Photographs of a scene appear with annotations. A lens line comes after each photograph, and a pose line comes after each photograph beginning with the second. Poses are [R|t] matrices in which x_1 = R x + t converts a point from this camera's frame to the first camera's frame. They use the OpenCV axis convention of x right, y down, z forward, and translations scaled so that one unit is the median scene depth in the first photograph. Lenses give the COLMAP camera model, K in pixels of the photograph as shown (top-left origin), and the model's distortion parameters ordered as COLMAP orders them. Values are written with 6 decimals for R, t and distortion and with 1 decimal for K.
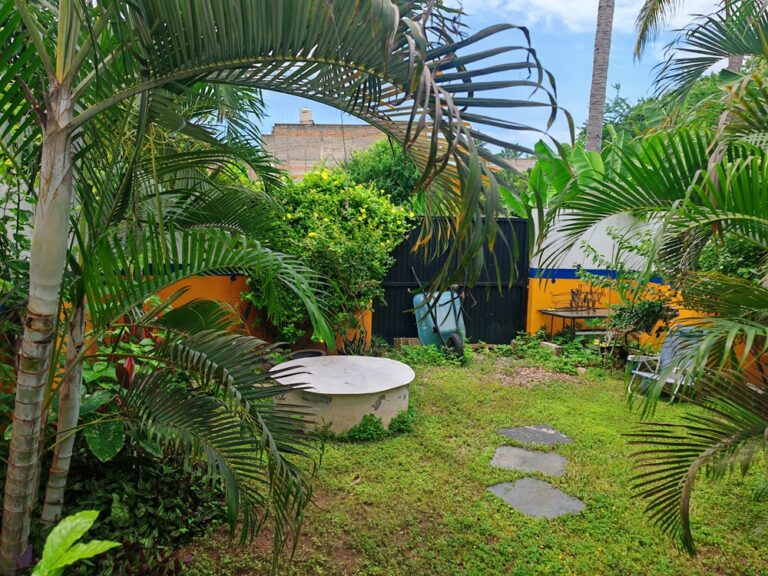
lens RADIAL K [[573.1, 0, 384.0], [0, 573.1, 288.0], [0, 0, 1]] dist [0.014413, -0.000967]
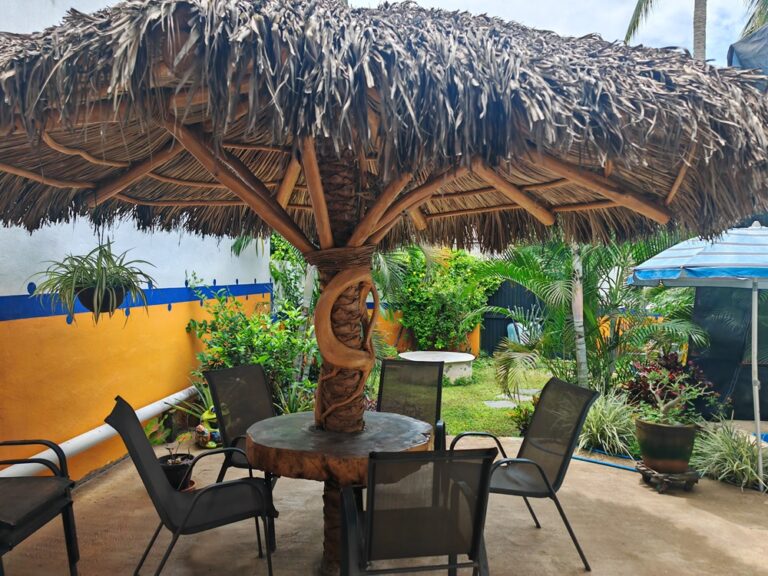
lens RADIAL K [[573.1, 0, 384.0], [0, 573.1, 288.0], [0, 0, 1]] dist [0.014413, -0.000967]
pose [[0.933993, -0.008030, -0.357201, 0.343492], [-0.025348, 0.995739, -0.088665, 0.071635], [0.356391, 0.091867, 0.929810, -0.655457]]
